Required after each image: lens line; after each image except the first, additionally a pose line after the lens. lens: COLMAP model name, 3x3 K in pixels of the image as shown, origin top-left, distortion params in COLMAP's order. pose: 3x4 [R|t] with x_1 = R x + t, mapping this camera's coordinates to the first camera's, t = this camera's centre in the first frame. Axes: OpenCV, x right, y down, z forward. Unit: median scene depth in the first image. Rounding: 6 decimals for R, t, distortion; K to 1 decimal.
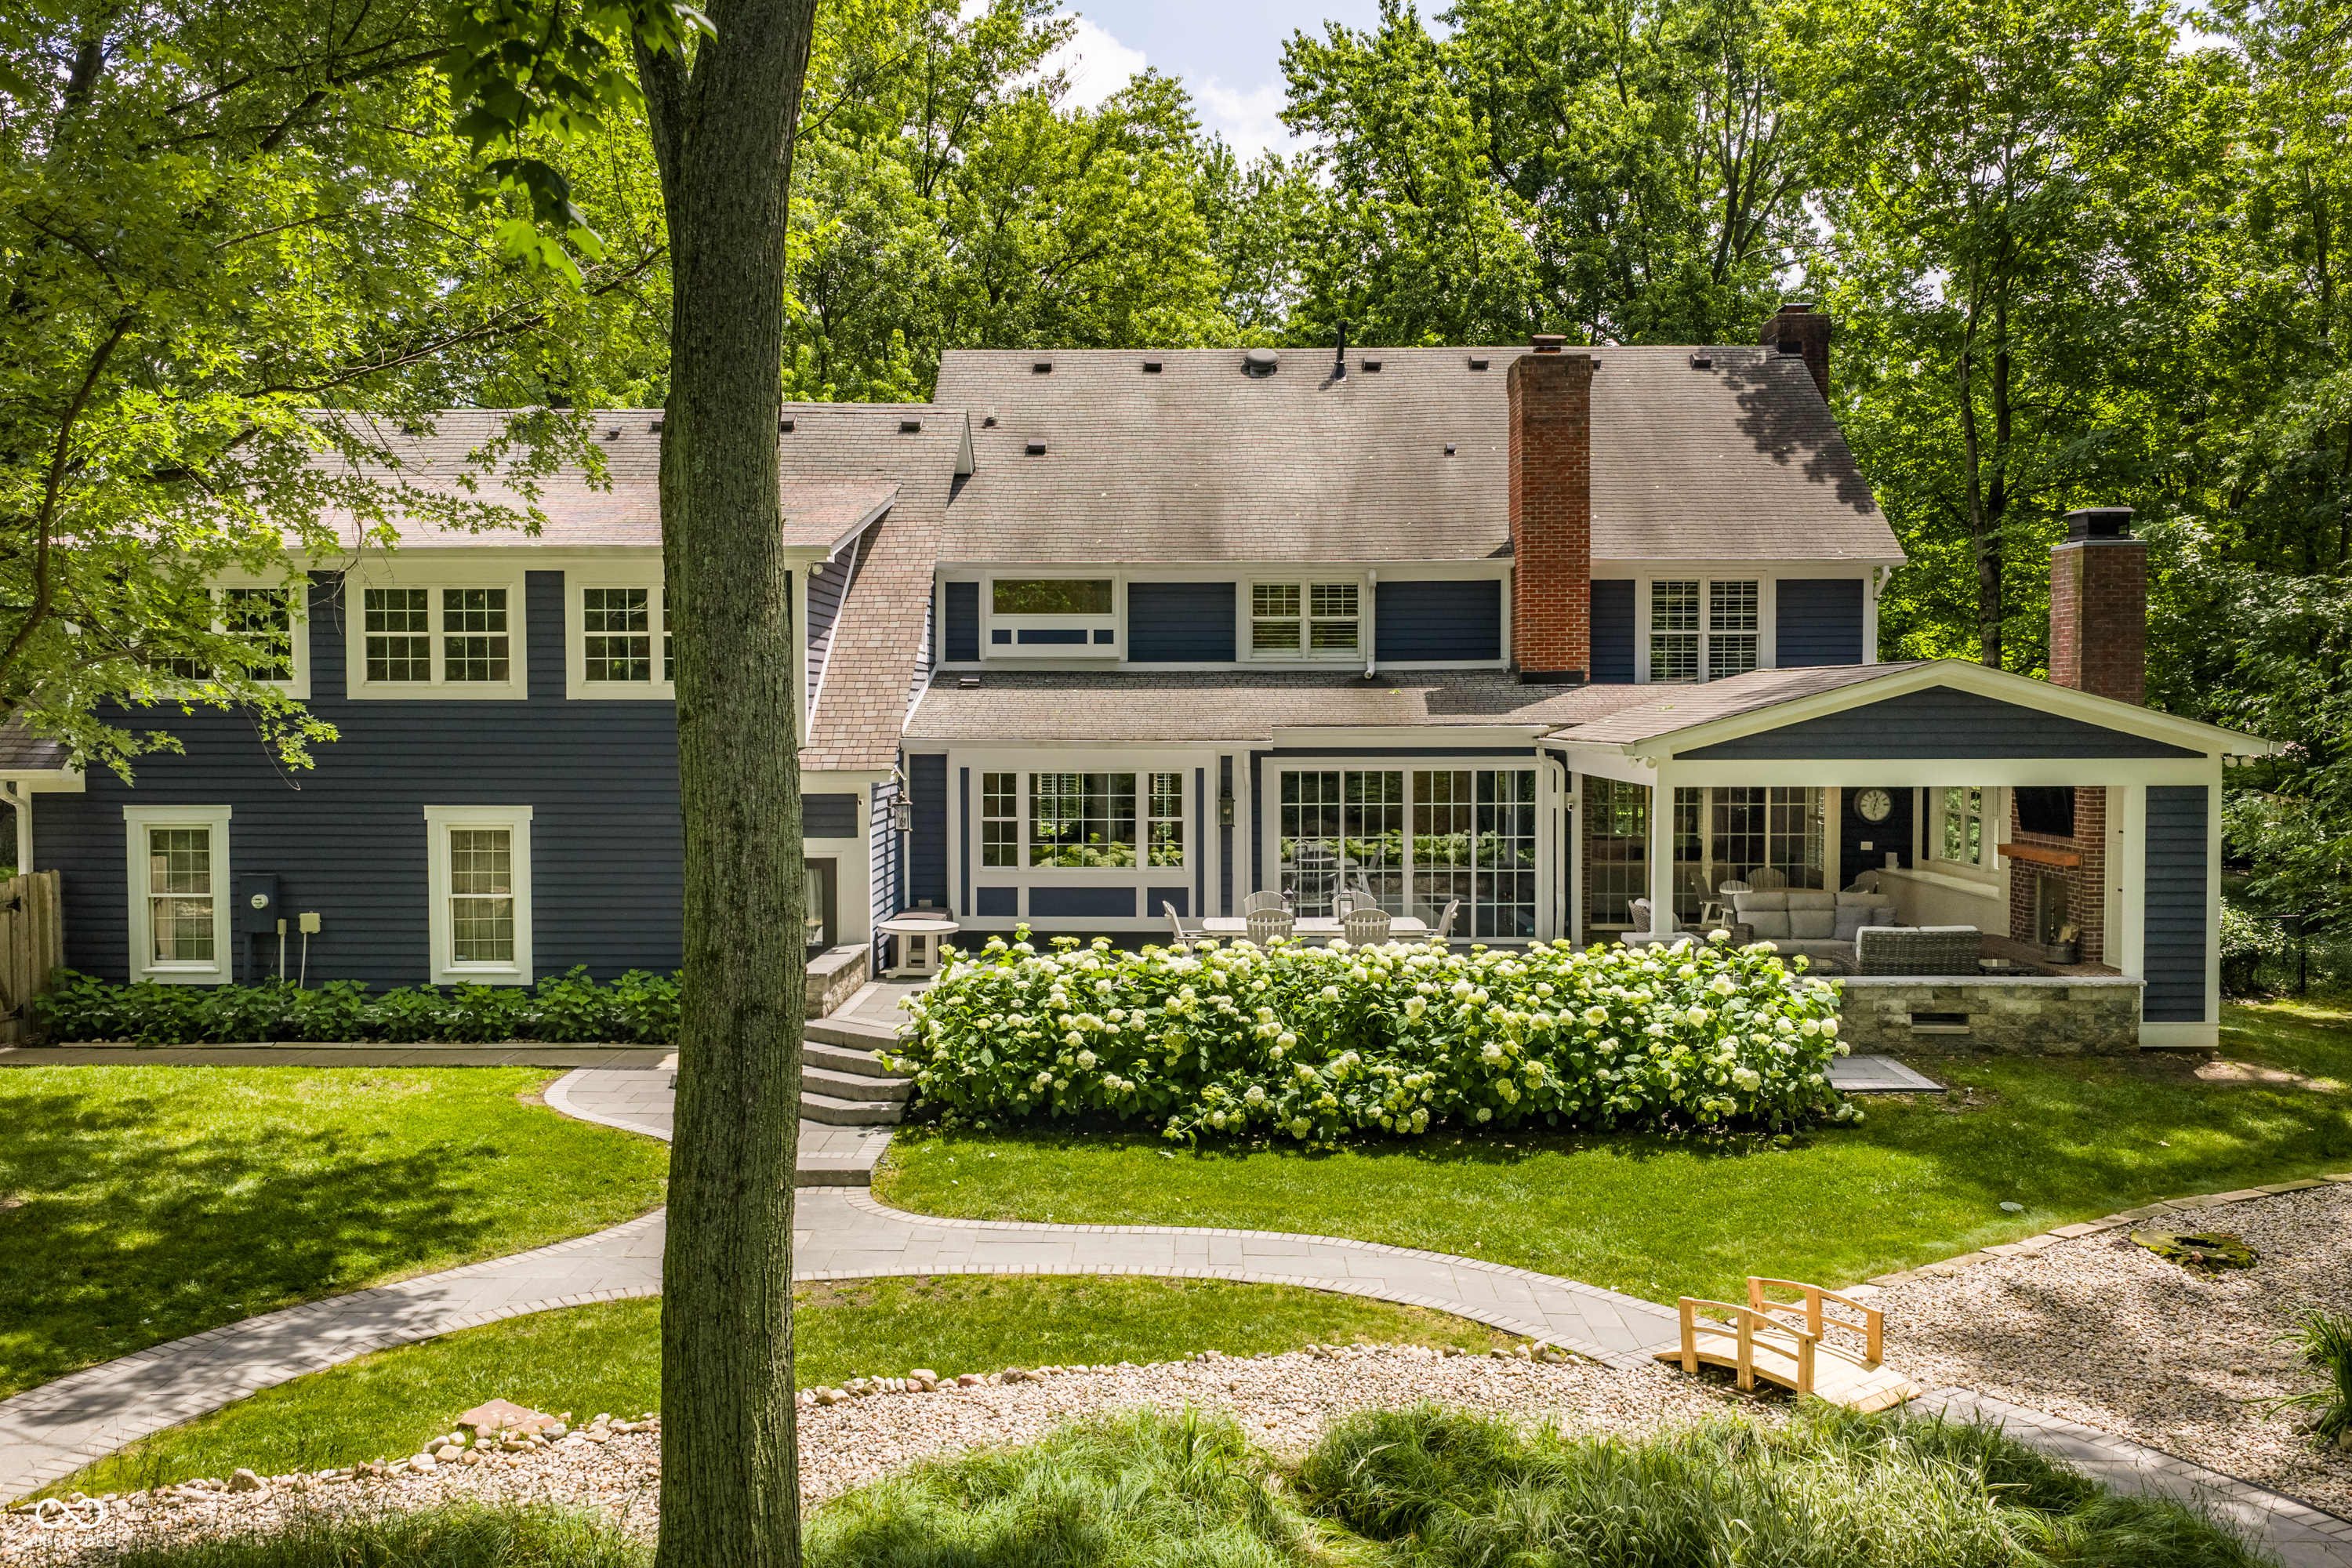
lens RADIAL K [[1946.5, 0, 1176.0], [0, 1946.5, 784.0], [0, 0, 1]] dist [0.021904, -0.042433]
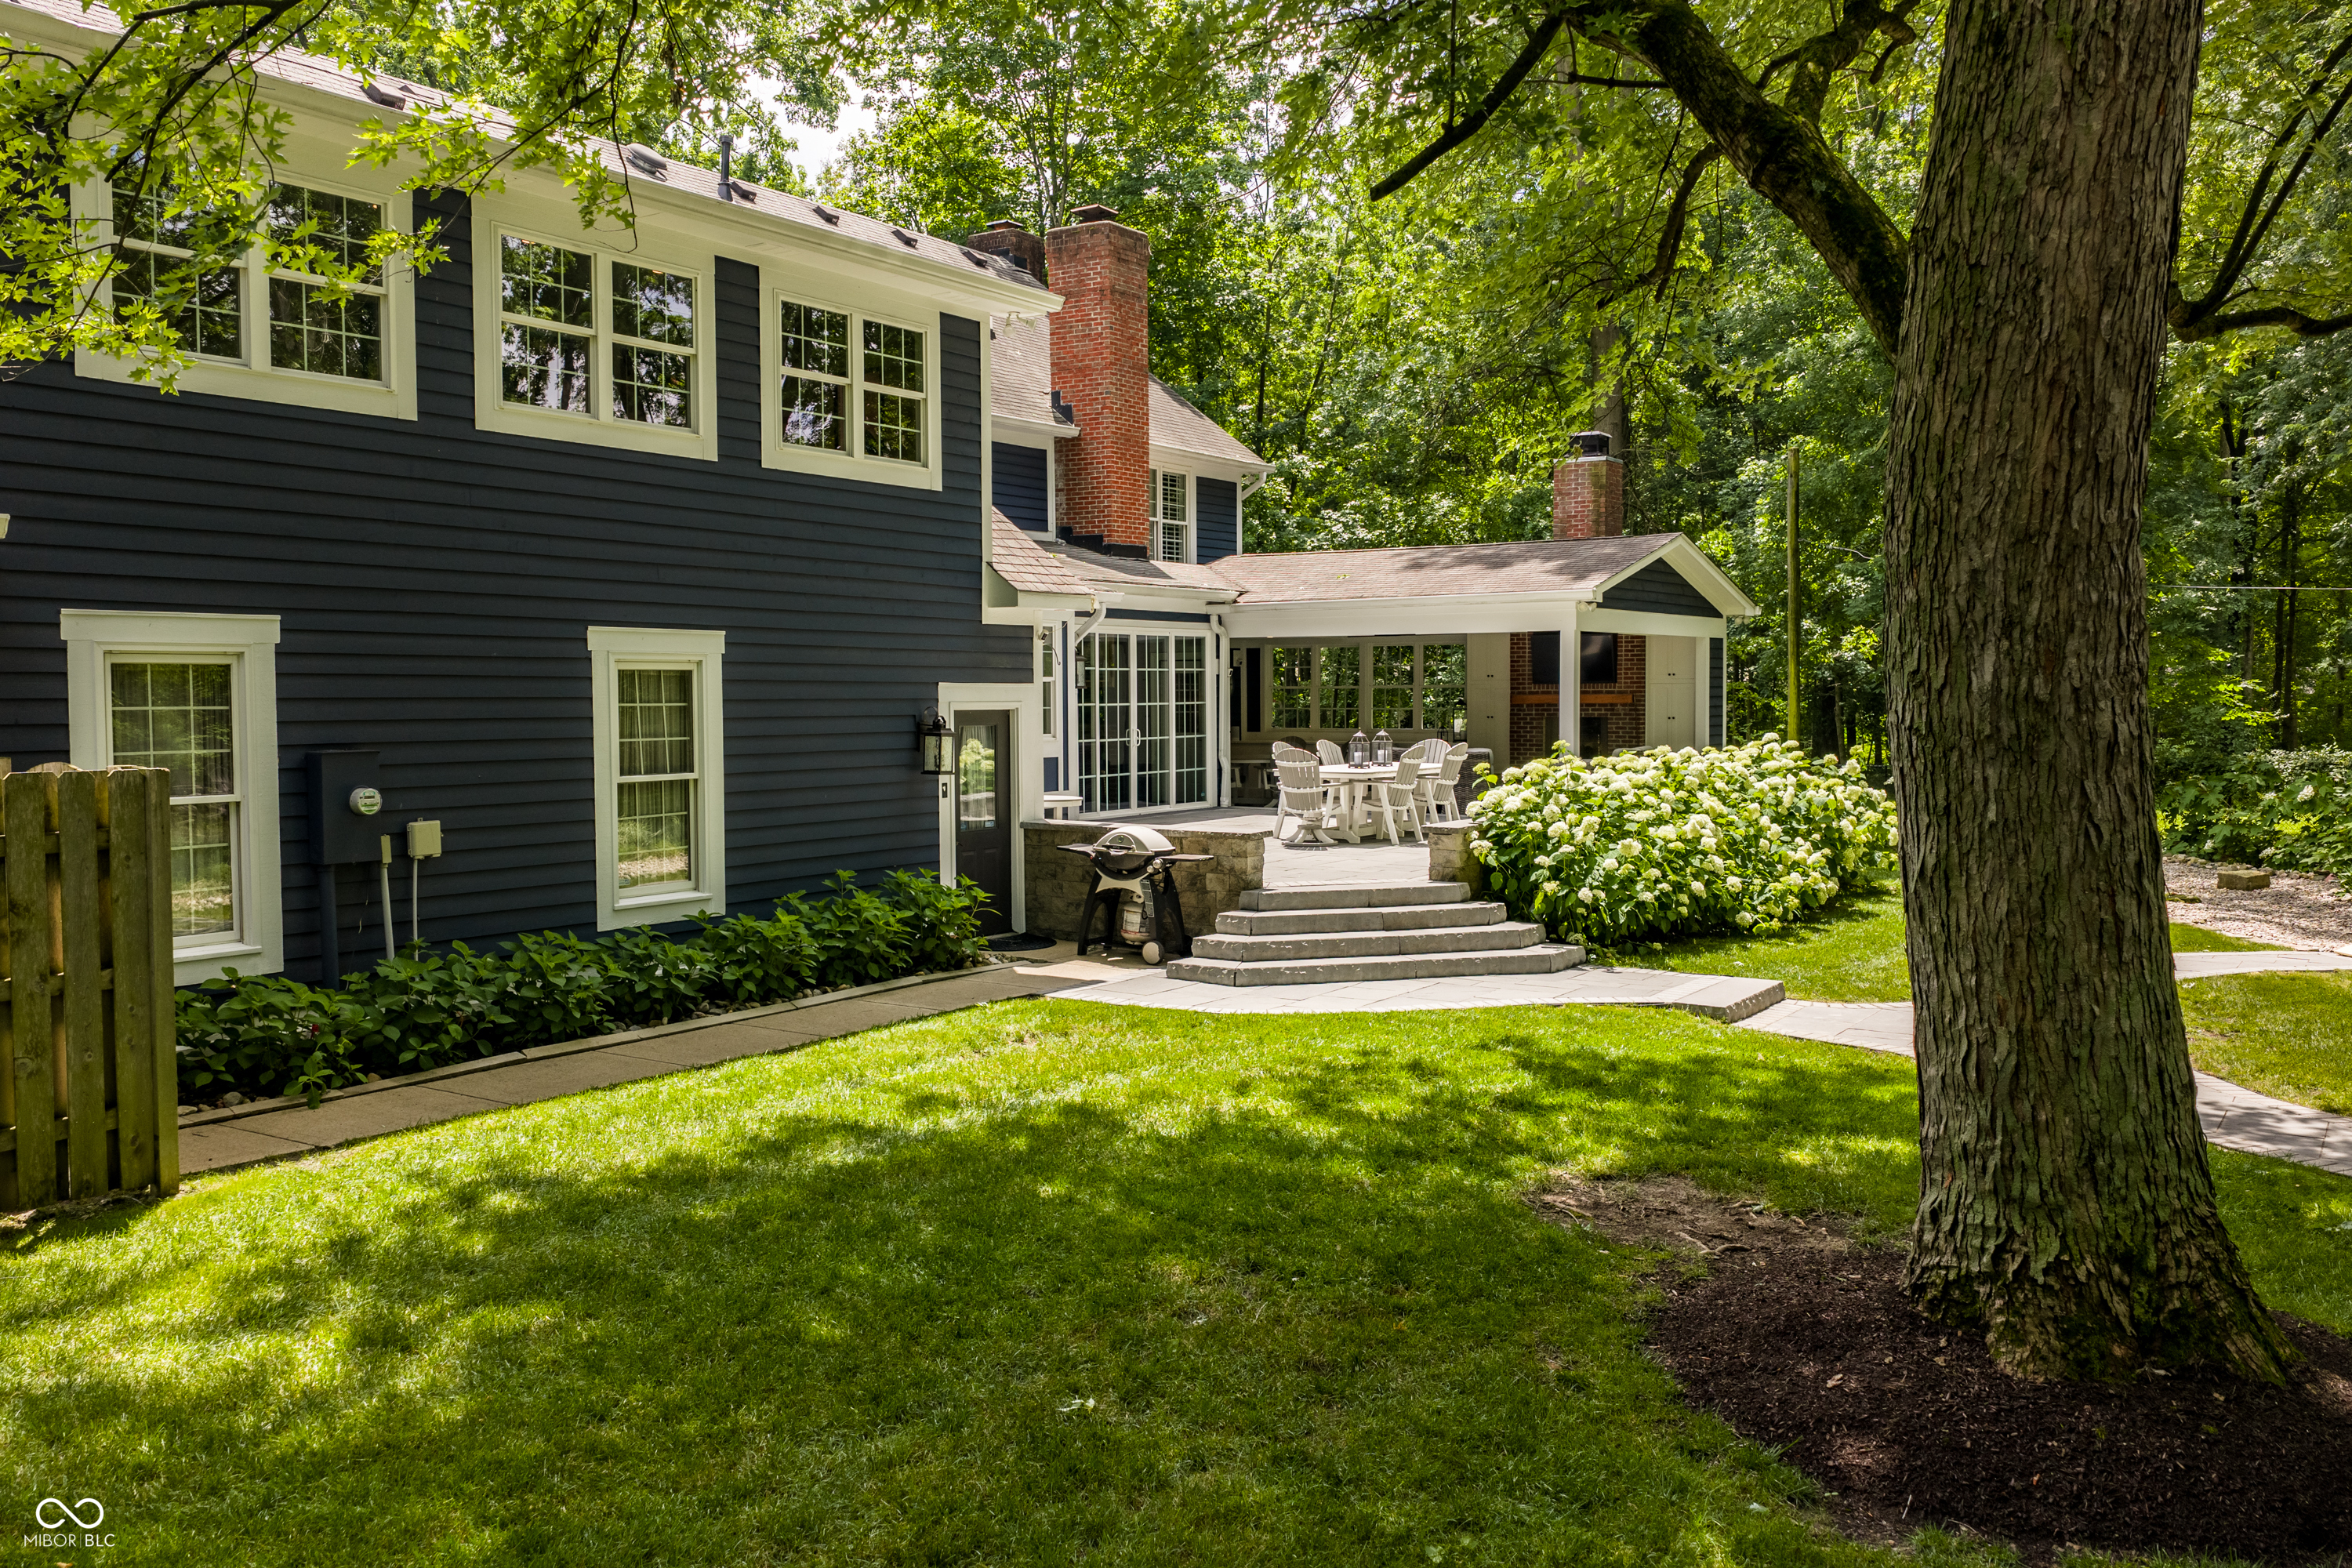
lens RADIAL K [[1946.5, 0, 1176.0], [0, 1946.5, 784.0], [0, 0, 1]] dist [0.021904, -0.042433]
pose [[0.535550, -0.039645, 0.843573, -0.785818], [0.031855, 0.999135, 0.026733, 0.048133], [-0.843903, 0.012555, 0.536349, 0.537532]]
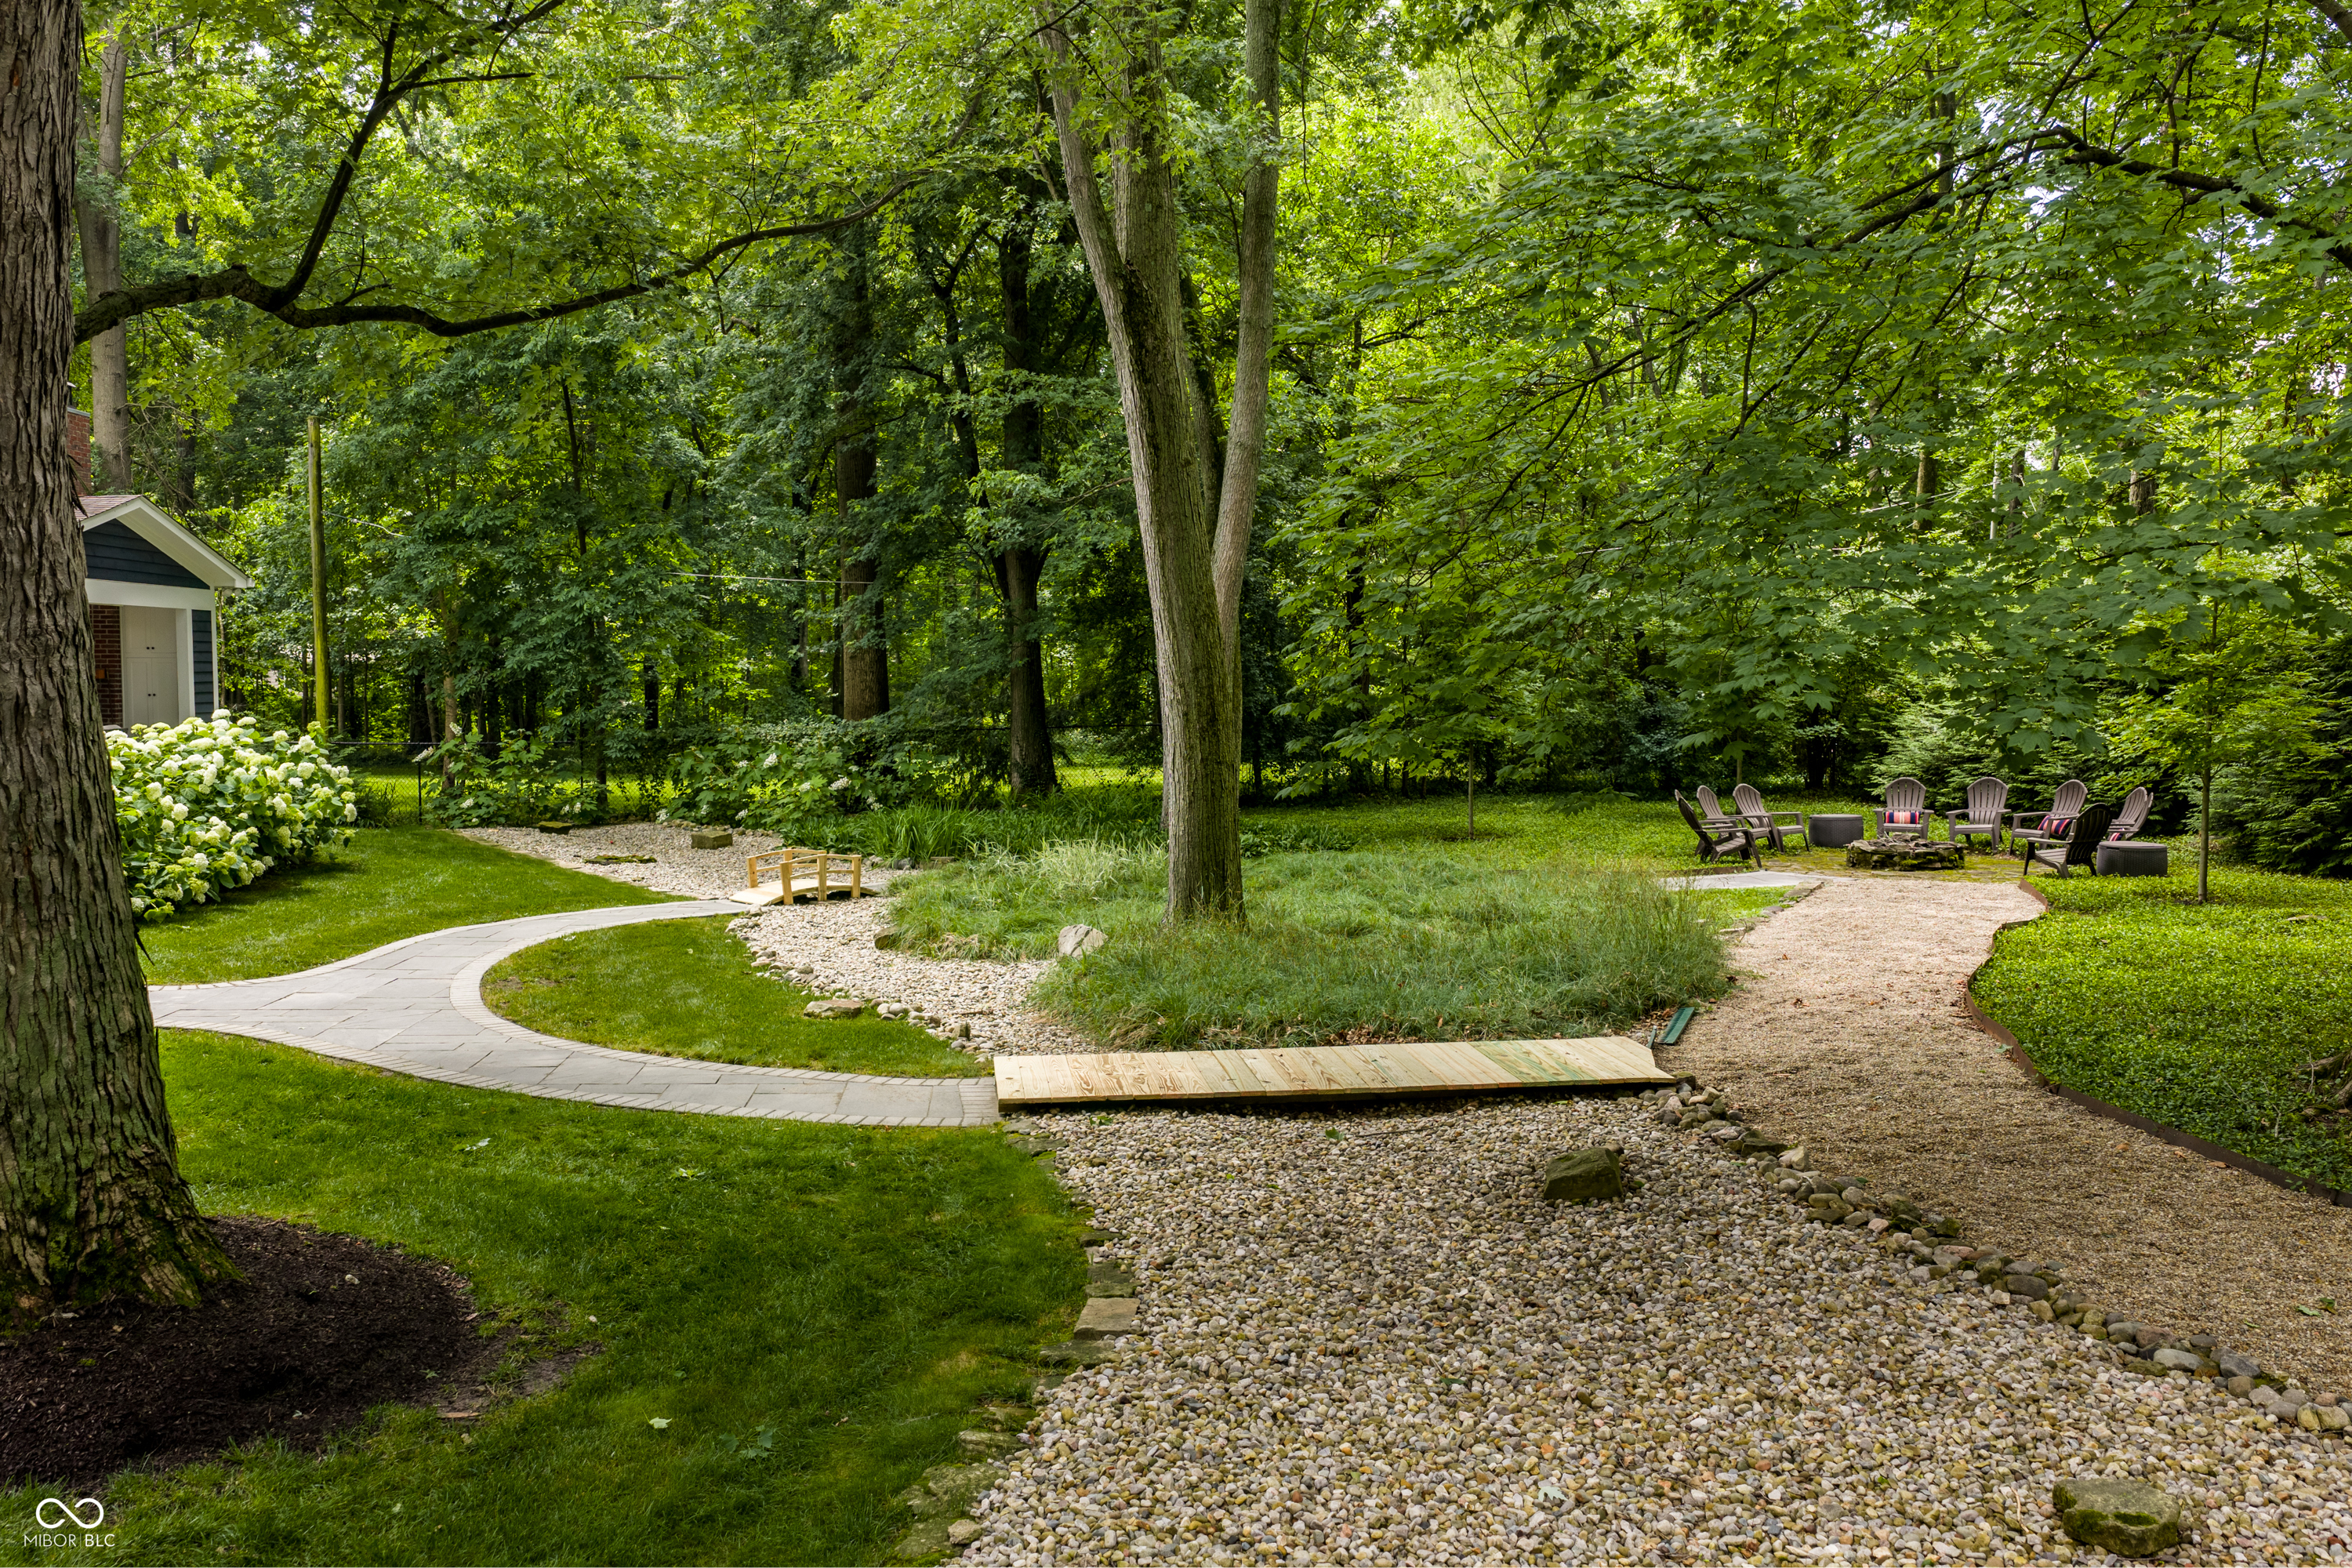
lens RADIAL K [[1946.5, 0, 1176.0], [0, 1946.5, 784.0], [0, 0, 1]] dist [0.021904, -0.042433]
pose [[-0.099998, -0.055305, 0.993449, -0.776296], [0.031472, 0.997779, 0.058714, 0.053865], [-0.994490, 0.037137, -0.098035, 0.441656]]
